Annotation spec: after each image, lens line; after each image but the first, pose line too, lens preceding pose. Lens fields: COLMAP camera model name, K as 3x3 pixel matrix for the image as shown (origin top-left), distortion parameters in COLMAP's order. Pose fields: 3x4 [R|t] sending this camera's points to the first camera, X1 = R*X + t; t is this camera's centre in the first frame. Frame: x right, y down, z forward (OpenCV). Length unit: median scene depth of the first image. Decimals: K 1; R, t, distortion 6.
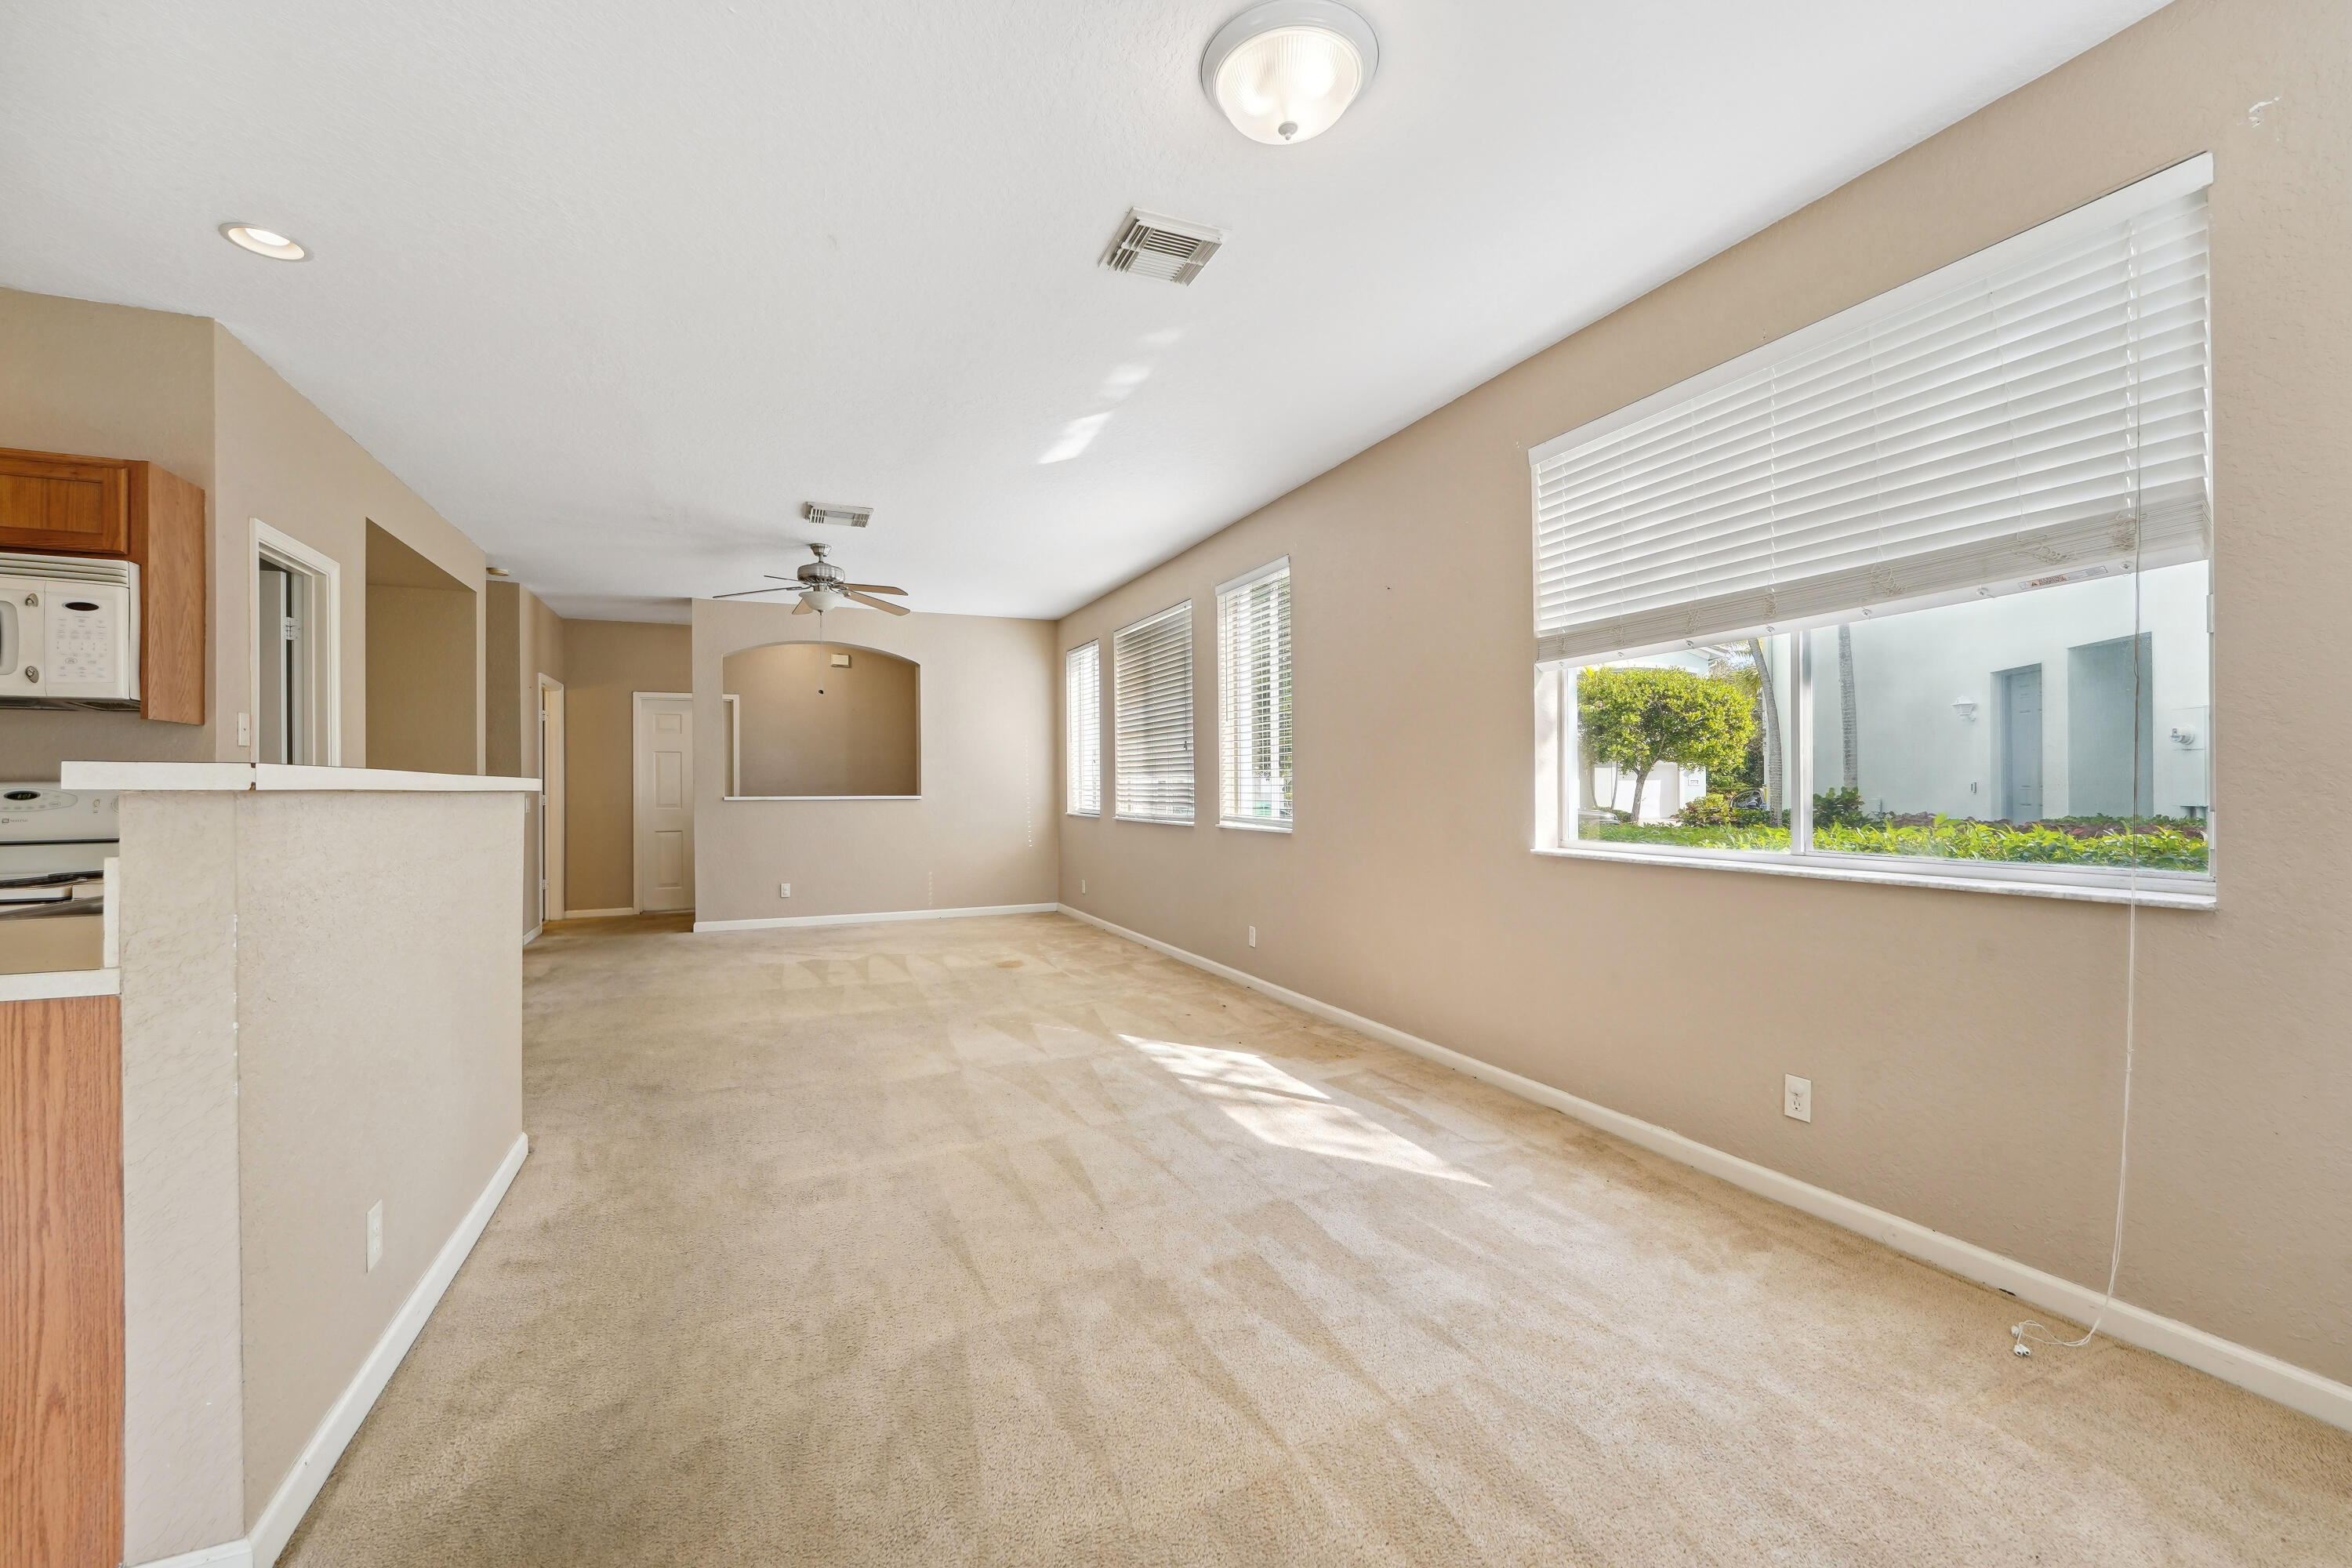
lens RADIAL K [[956.5, 0, 1172.1], [0, 956.5, 791.1], [0, 0, 1]] dist [-0.011908, 0.000173]
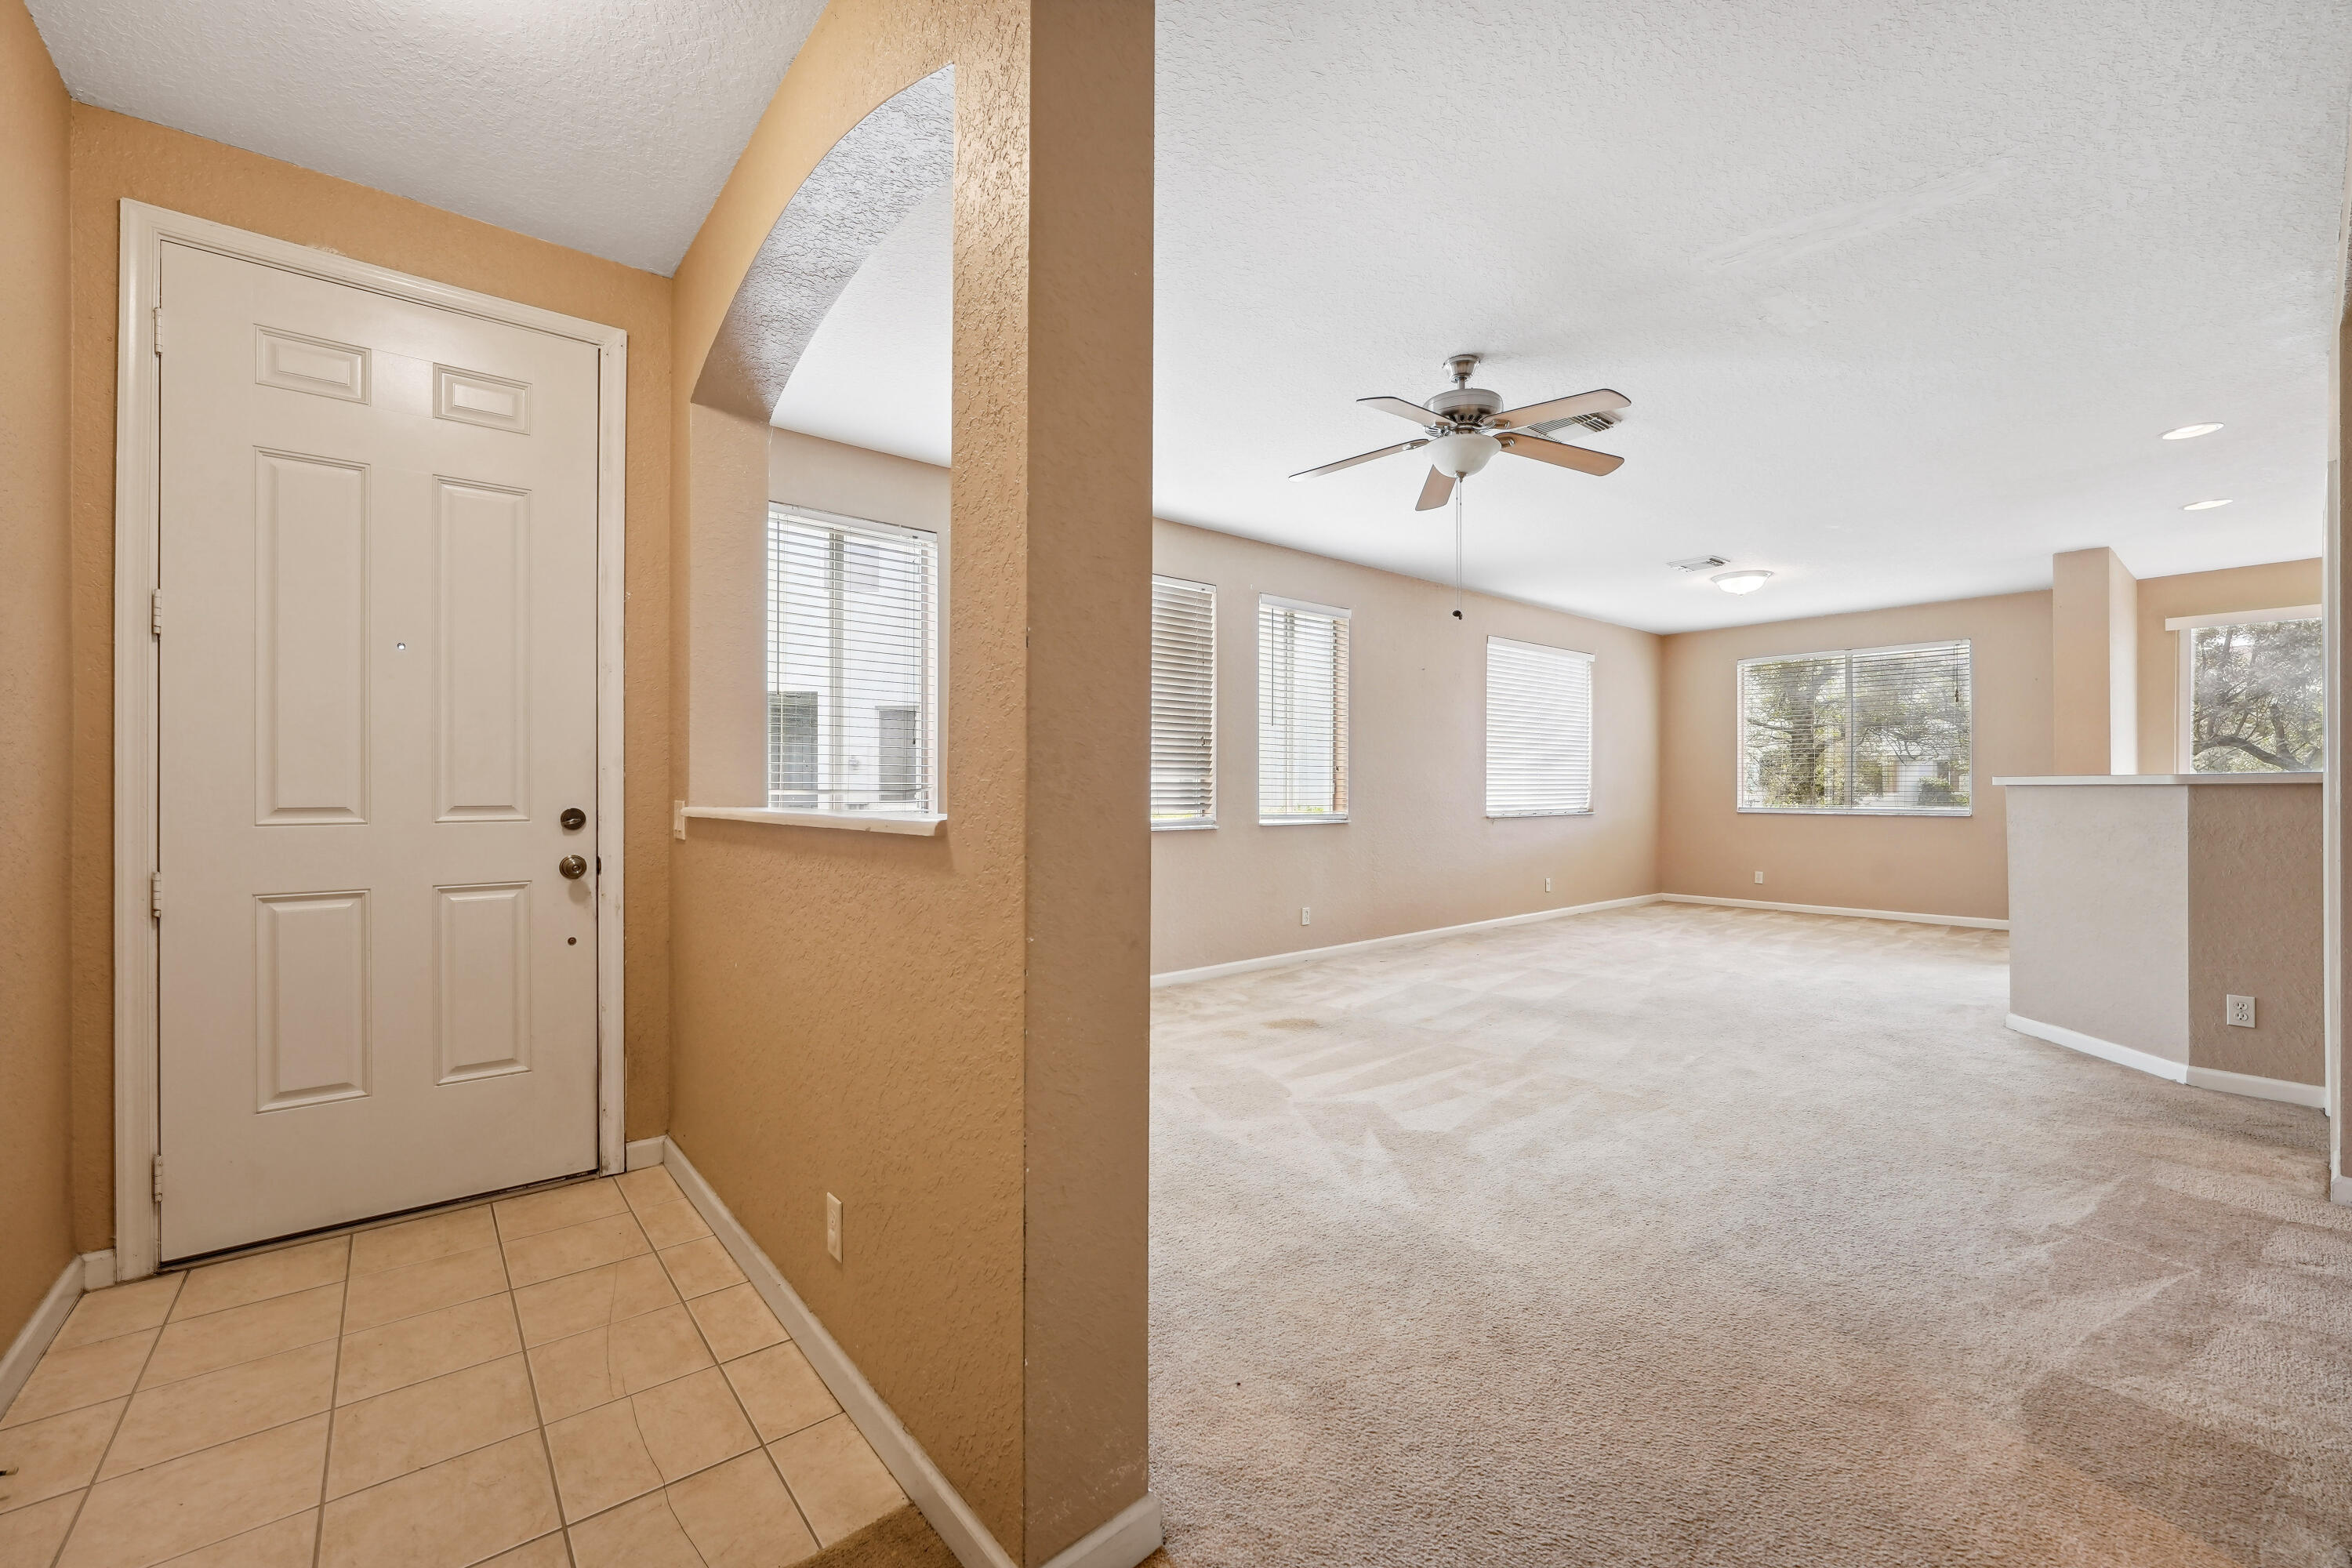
lens RADIAL K [[956.5, 0, 1170.5], [0, 956.5, 789.2], [0, 0, 1]] dist [-0.011908, 0.000173]
pose [[-0.254371, -0.003291, 0.967101, -0.925841], [-0.008022, 0.999967, 0.001293, -0.001138], [-0.967074, -0.007429, -0.254389, 1.366217]]
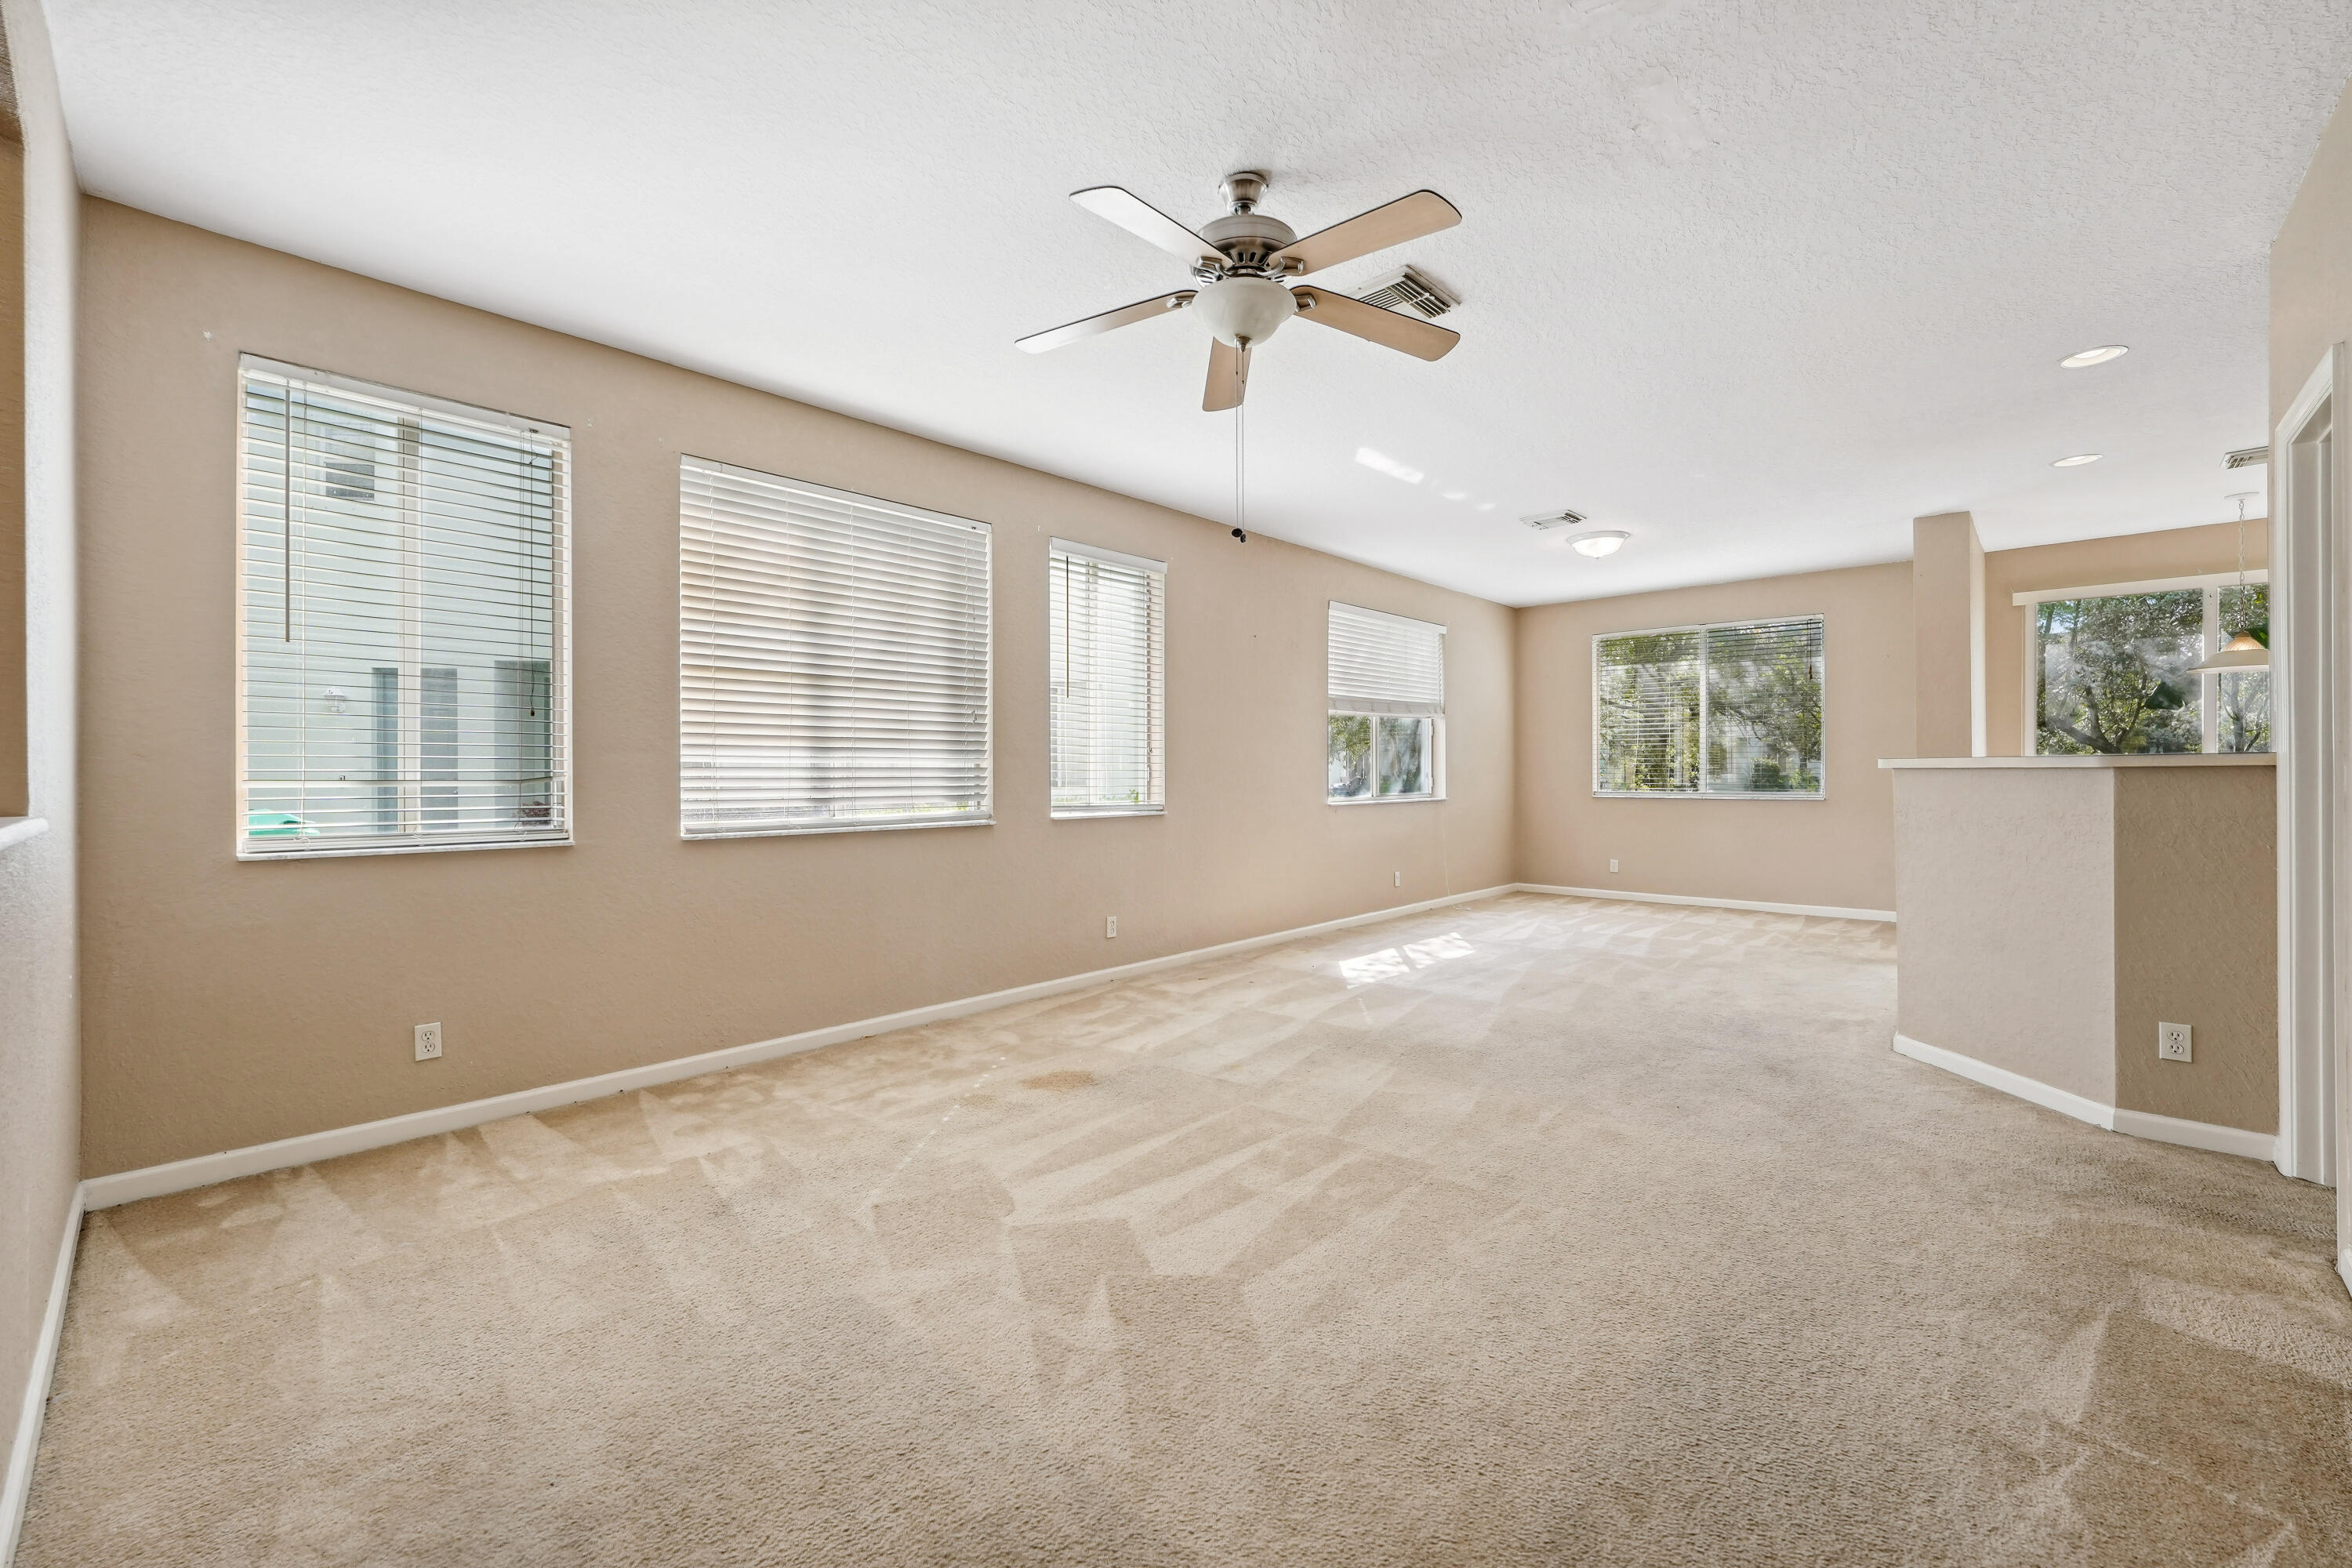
lens RADIAL K [[956.5, 0, 1181.5], [0, 956.5, 772.8], [0, 0, 1]] dist [-0.011908, 0.000173]
pose [[-0.382488, -0.002733, 0.923956, -0.778466], [-0.004515, 0.999989, 0.001089, -0.004239], [-0.923949, -0.003755, -0.382497, 1.226980]]
